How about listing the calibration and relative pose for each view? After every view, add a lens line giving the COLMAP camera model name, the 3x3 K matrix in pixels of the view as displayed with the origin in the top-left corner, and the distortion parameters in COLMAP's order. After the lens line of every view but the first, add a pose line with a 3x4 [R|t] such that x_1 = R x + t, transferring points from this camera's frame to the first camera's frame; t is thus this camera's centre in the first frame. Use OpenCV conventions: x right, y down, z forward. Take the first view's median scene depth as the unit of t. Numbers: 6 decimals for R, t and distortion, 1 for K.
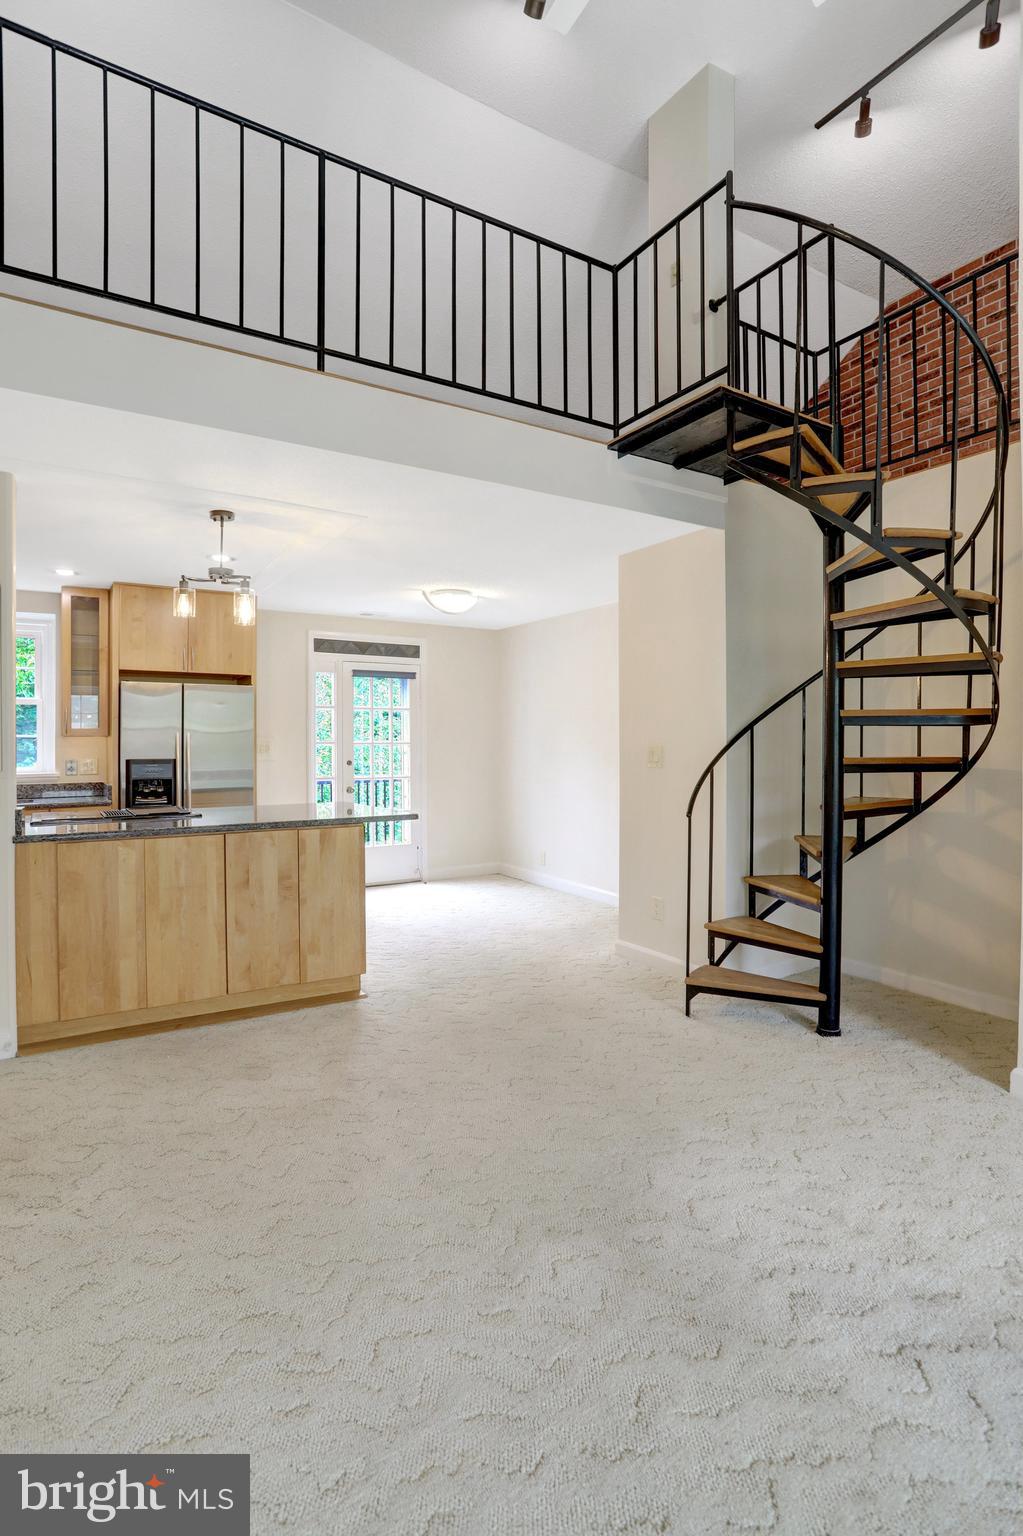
lens RADIAL K [[758.5, 0, 525.8], [0, 758.5, 749.9], [0, 0, 1]] dist [-0.049681, 0.023109]
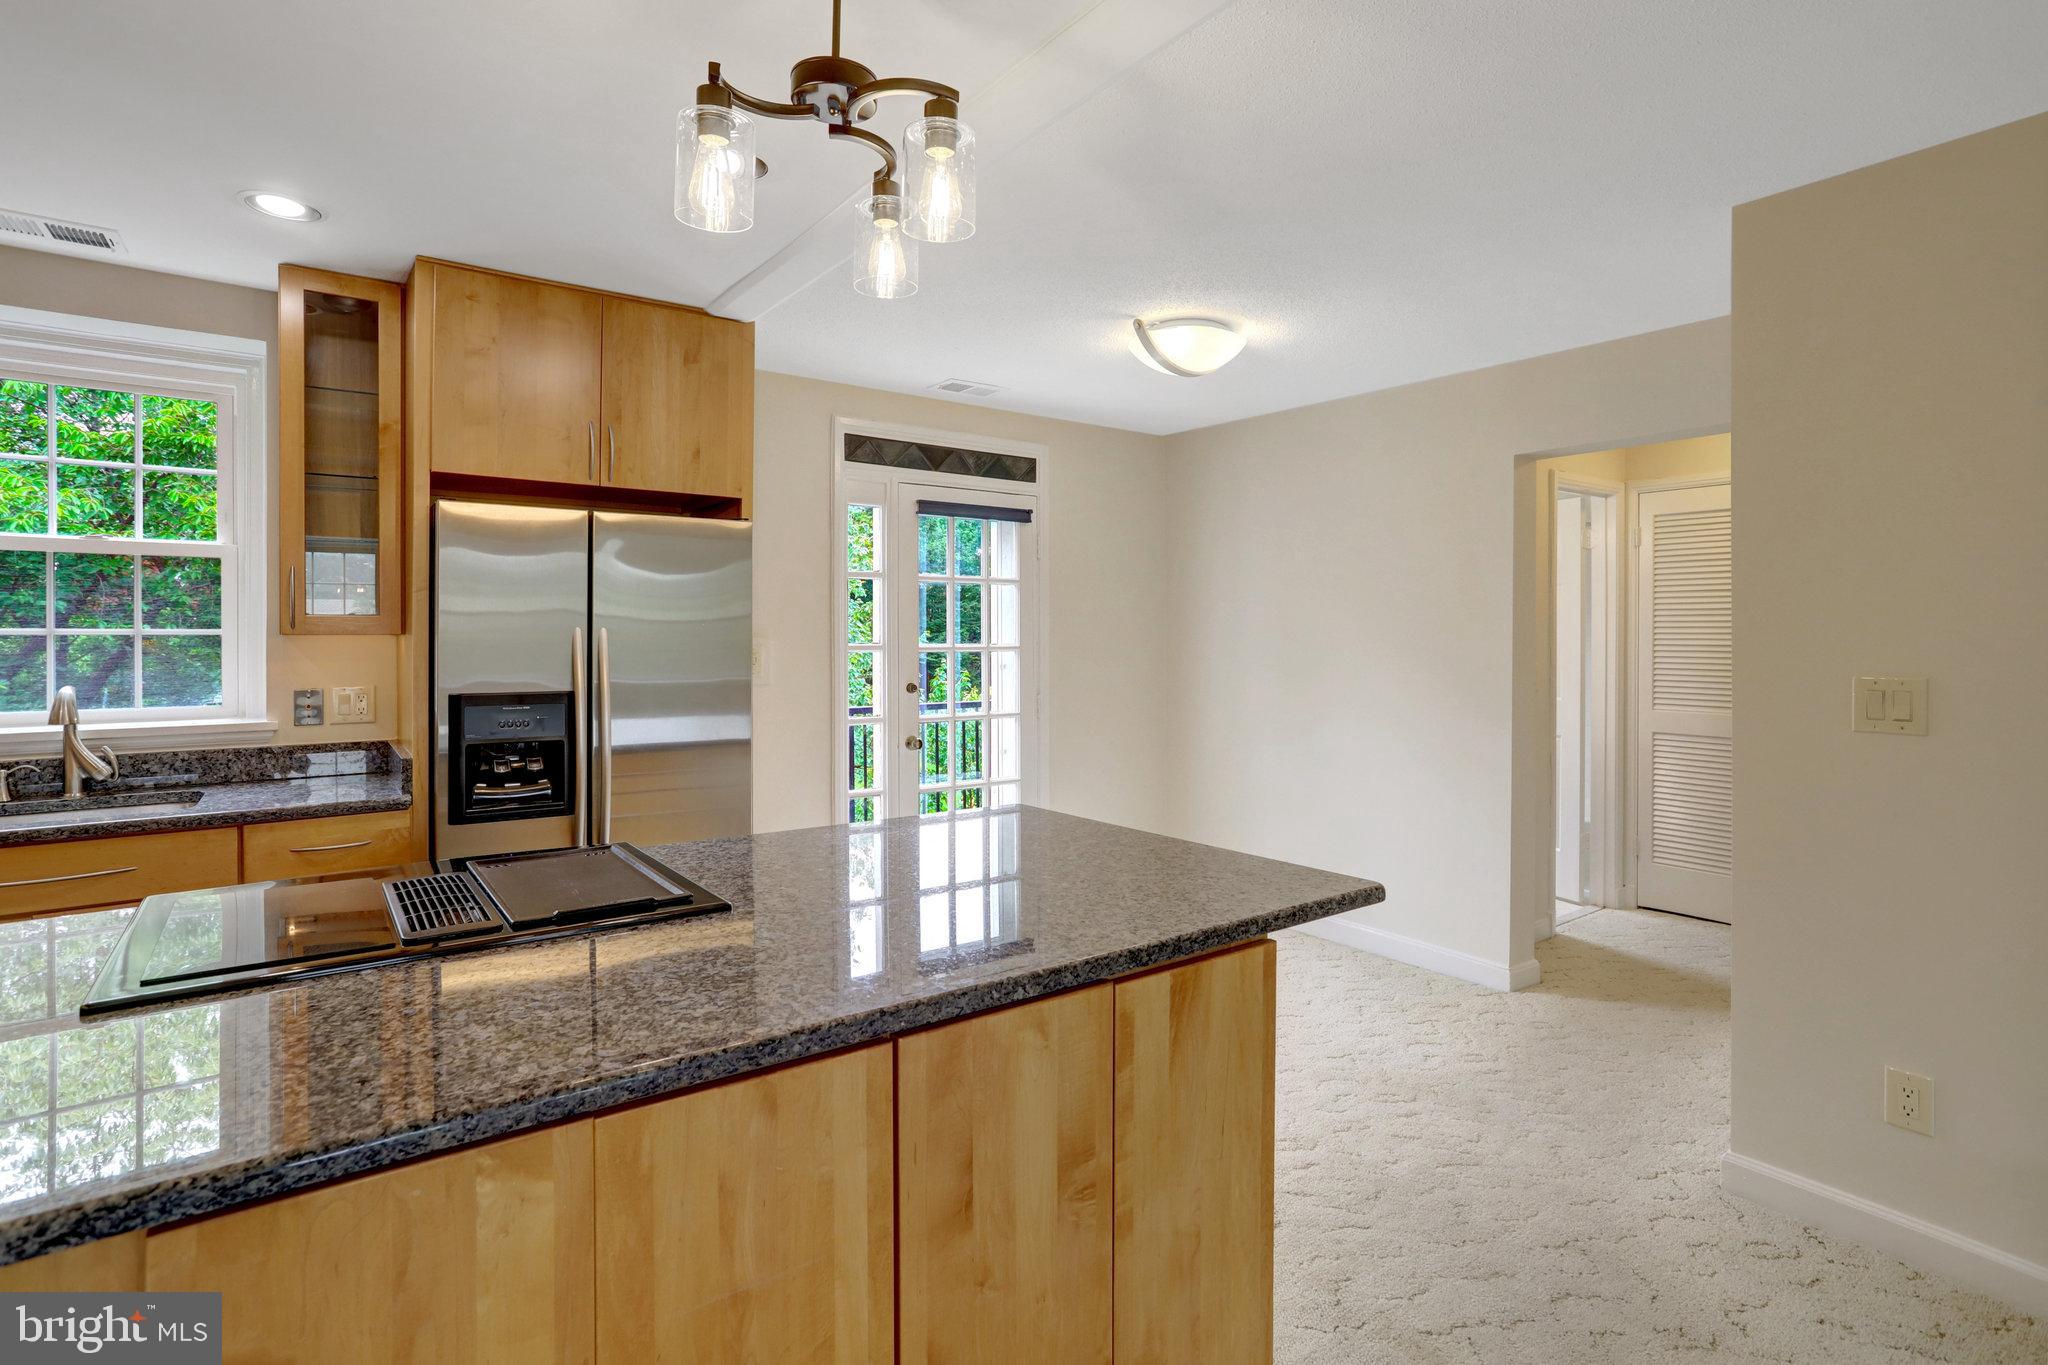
lens RADIAL K [[1011.3, 0, 1053.1], [0, 1011.3, 640.4], [0, 0, 1]] dist [-0.049681, 0.023109]
pose [[0.996944, 0.006253, 0.077873, -0.344157], [-0.006034, 0.999977, -0.003052, -0.022646], [-0.077890, 0.002573, 0.996959, 0.601965]]
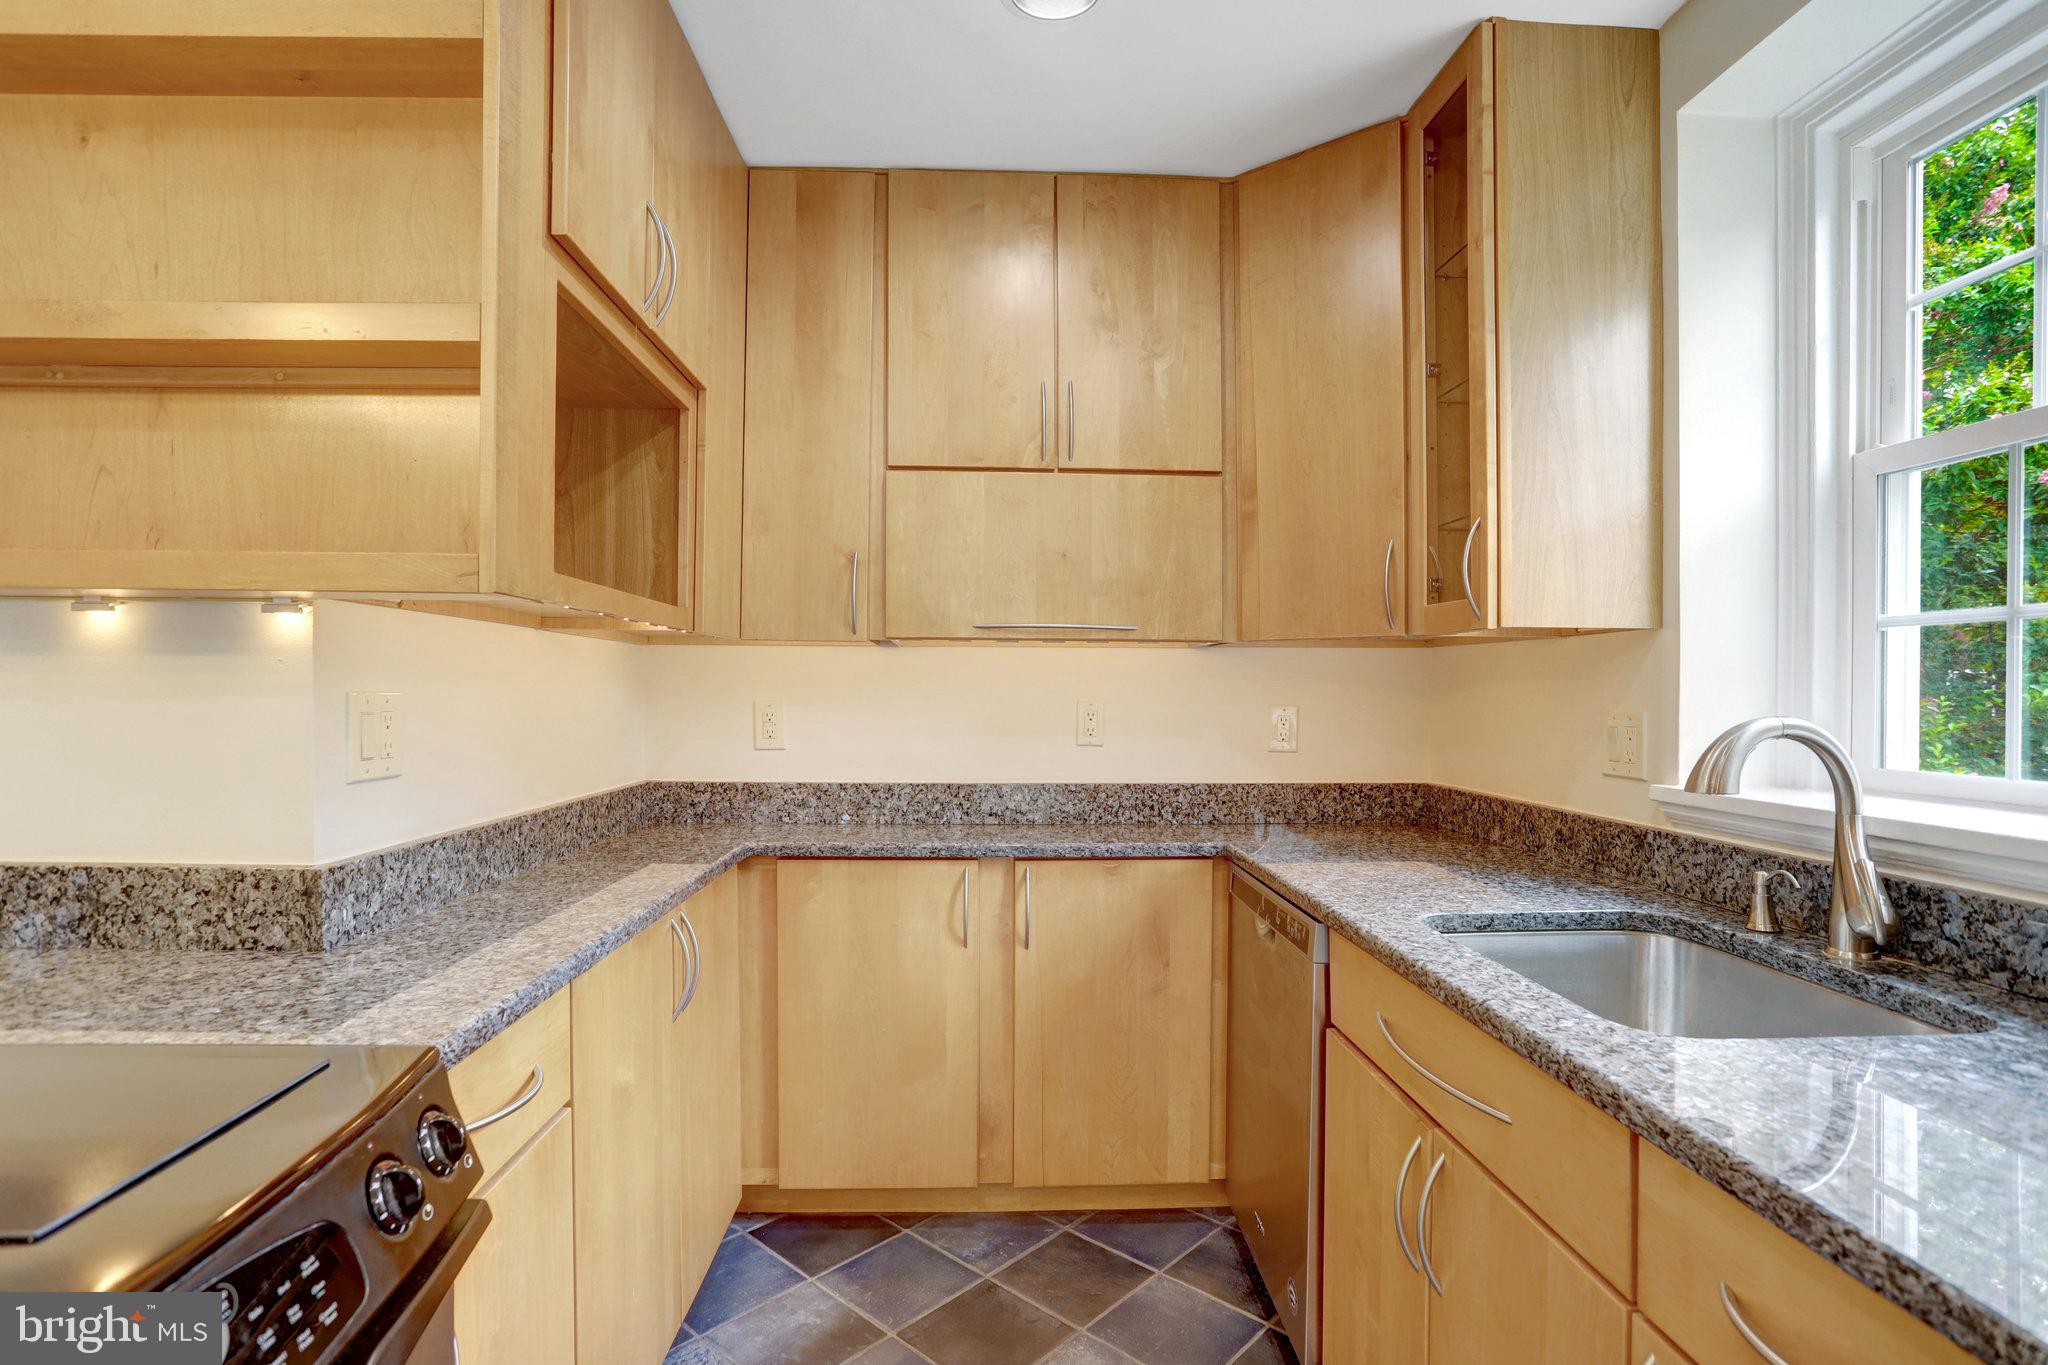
lens RADIAL K [[1011.3, 0, 1009.1], [0, 1011.3, 707.6], [0, 0, 1]] dist [-0.049681, 0.023109]
pose [[-0.515776, 0.015549, -0.856582, -0.569271], [-0.009338, 0.999674, 0.023768, 0.003381], [0.856673, 0.020258, -0.515463, 1.309495]]
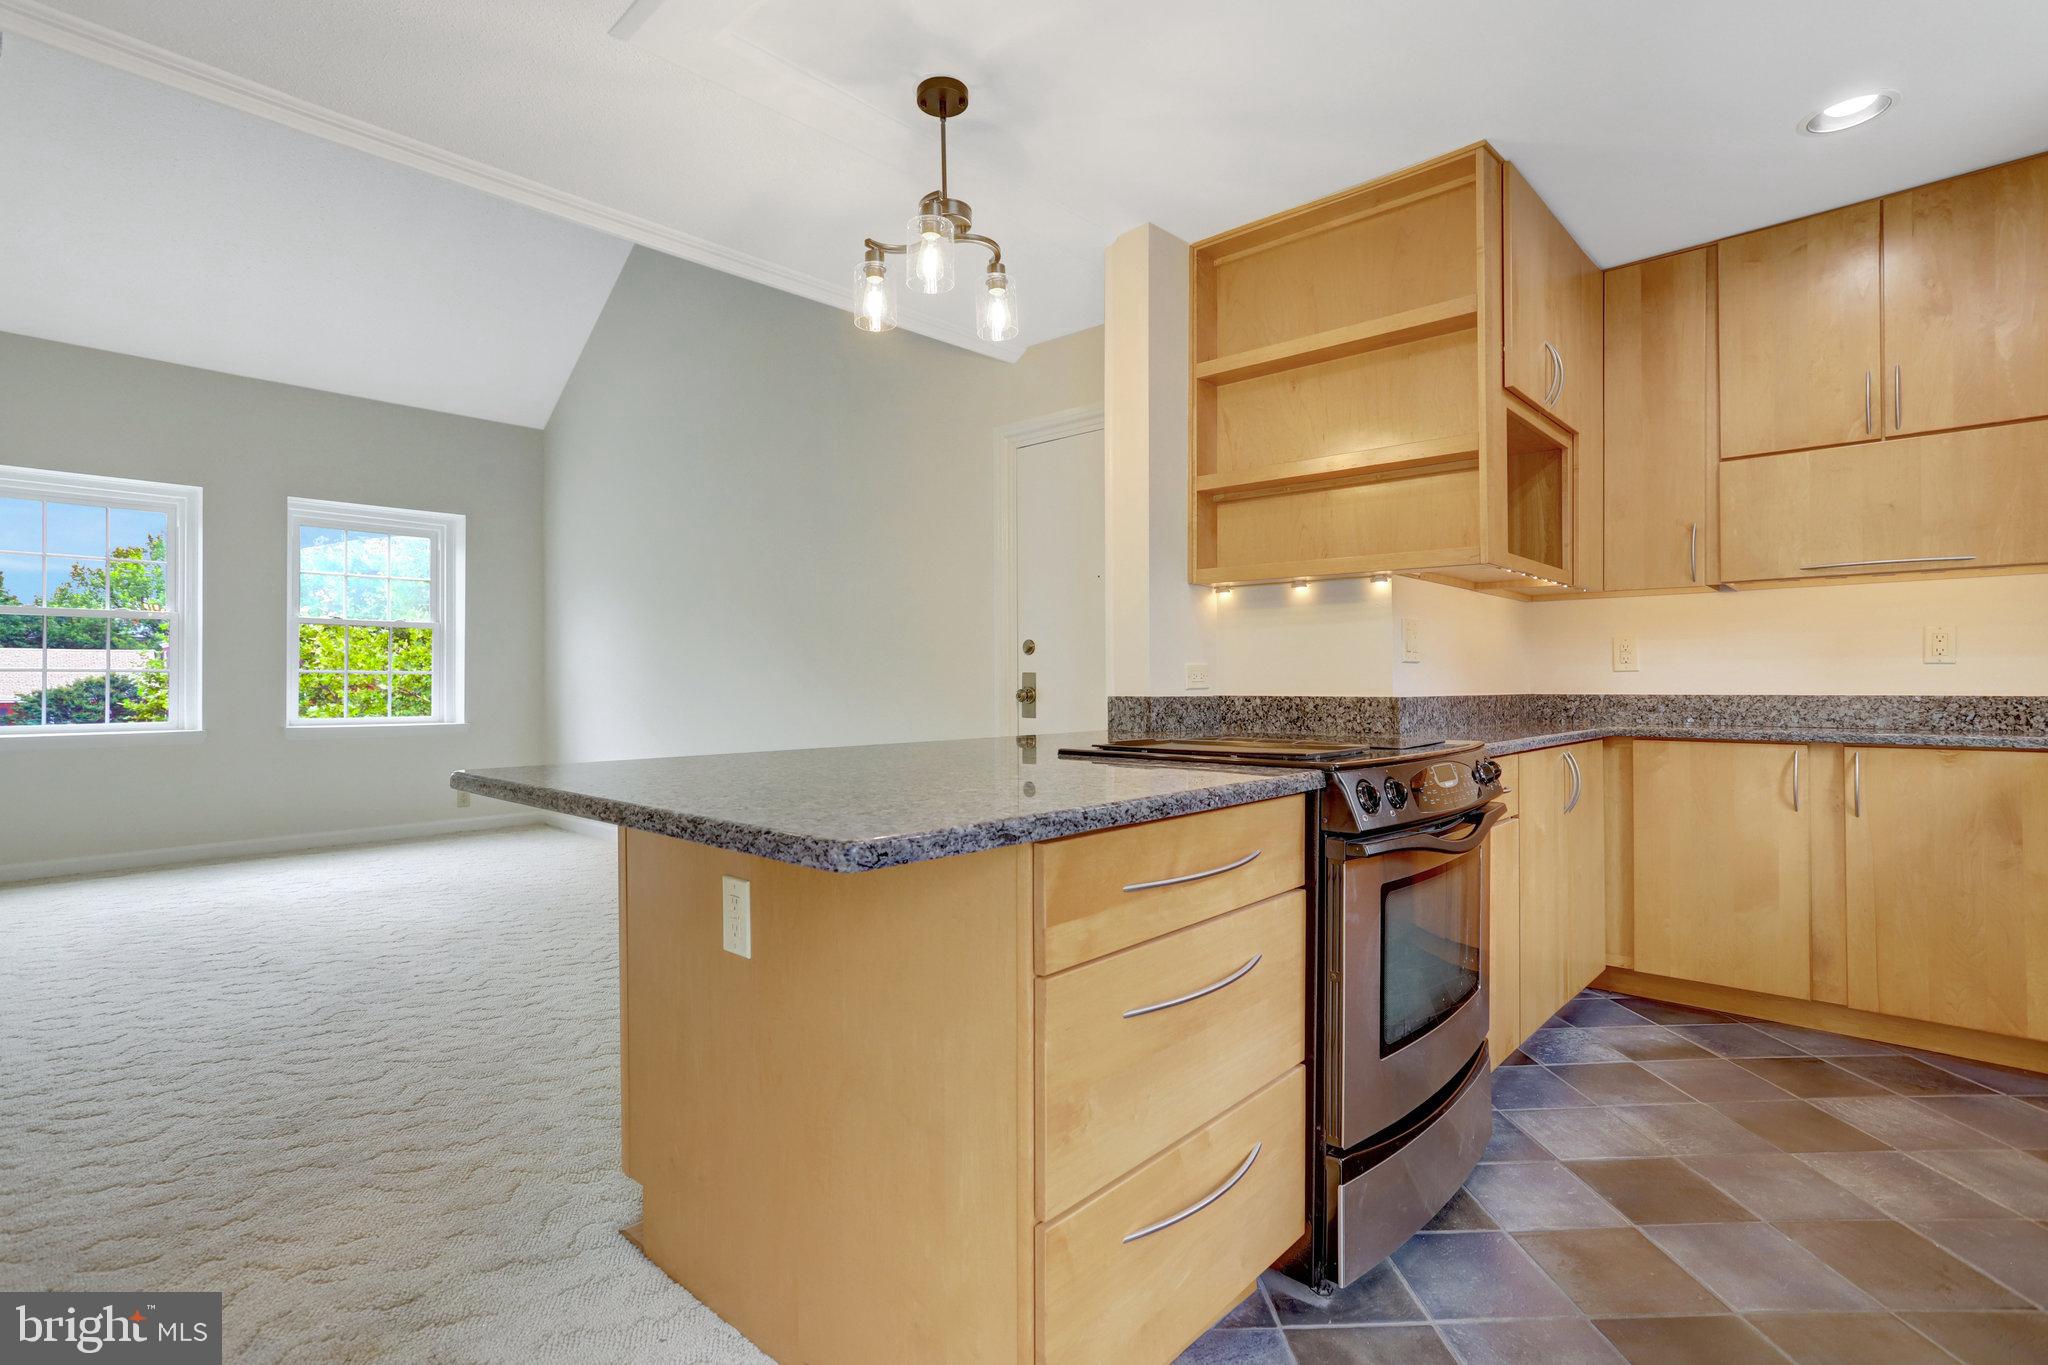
lens RADIAL K [[995.4, 0, 1032.0], [0, 995.4, 680.2], [0, 0, 1]] dist [-0.021310, 0.018526]
pose [[-0.965142, 0.009003, -0.261570, -0.289888], [0.008149, 0.999957, 0.004350, 0.048478], [0.261598, 0.002067, -0.965175, 1.570068]]
